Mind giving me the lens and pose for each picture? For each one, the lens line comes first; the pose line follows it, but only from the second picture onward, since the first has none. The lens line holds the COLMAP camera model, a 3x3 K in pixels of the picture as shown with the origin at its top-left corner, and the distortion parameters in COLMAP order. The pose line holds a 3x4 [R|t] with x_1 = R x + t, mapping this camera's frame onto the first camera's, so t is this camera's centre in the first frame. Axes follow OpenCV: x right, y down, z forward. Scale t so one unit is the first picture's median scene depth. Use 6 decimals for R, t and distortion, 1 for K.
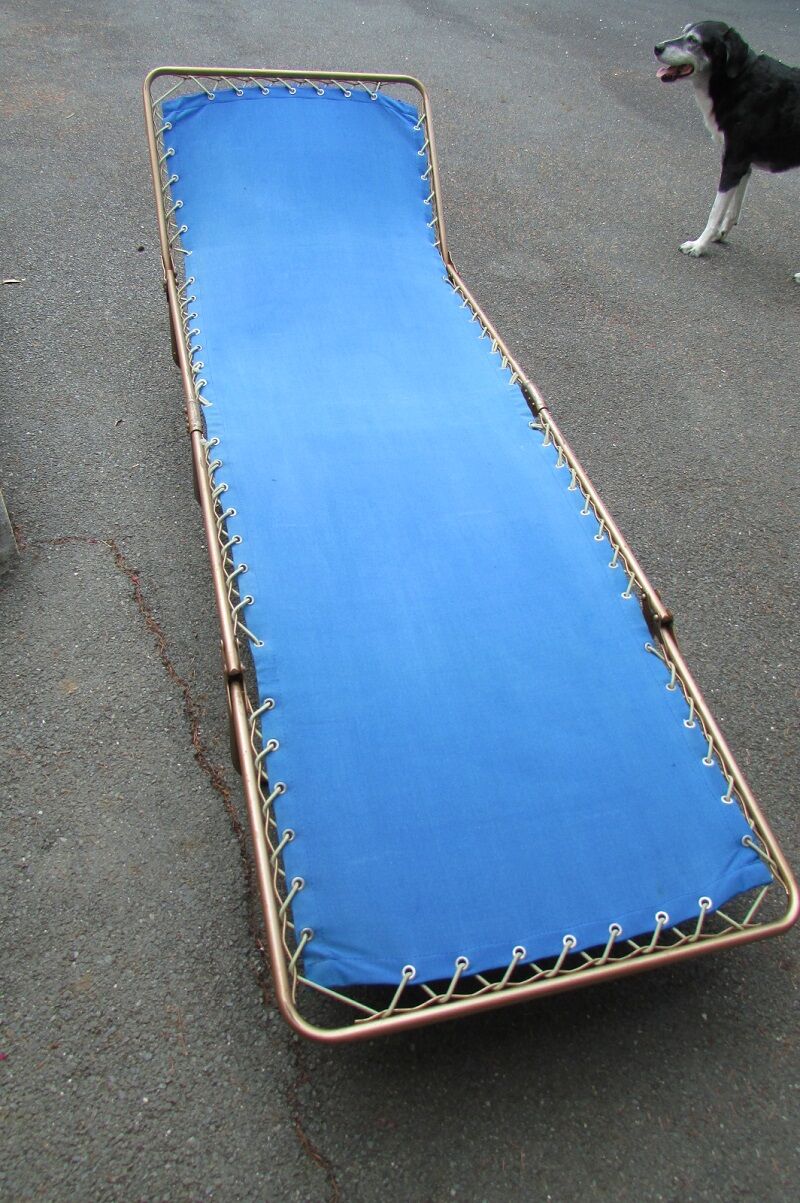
lens RADIAL K [[846.7, 0, 400.0], [0, 846.7, 601.5], [0, 0, 1]] dist [-0.020502, 0.002192]
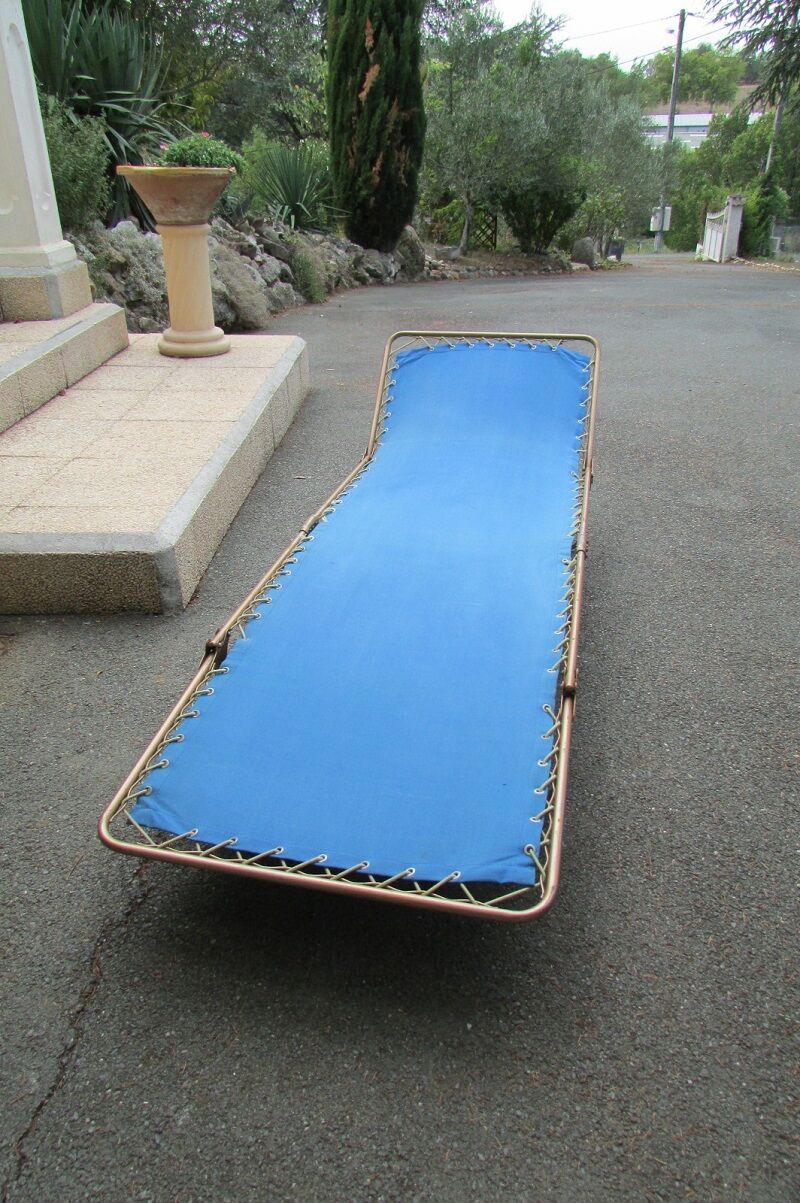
lens RADIAL K [[846.7, 0, 400.0], [0, 846.7, 601.5], [0, 0, 1]] dist [-0.020502, 0.002192]
pose [[0.882279, 0.104379, -0.459009, 0.607845], [-0.255142, 0.925486, -0.279962, 0.279961], [0.395584, 0.364117, 0.843168, -0.072604]]
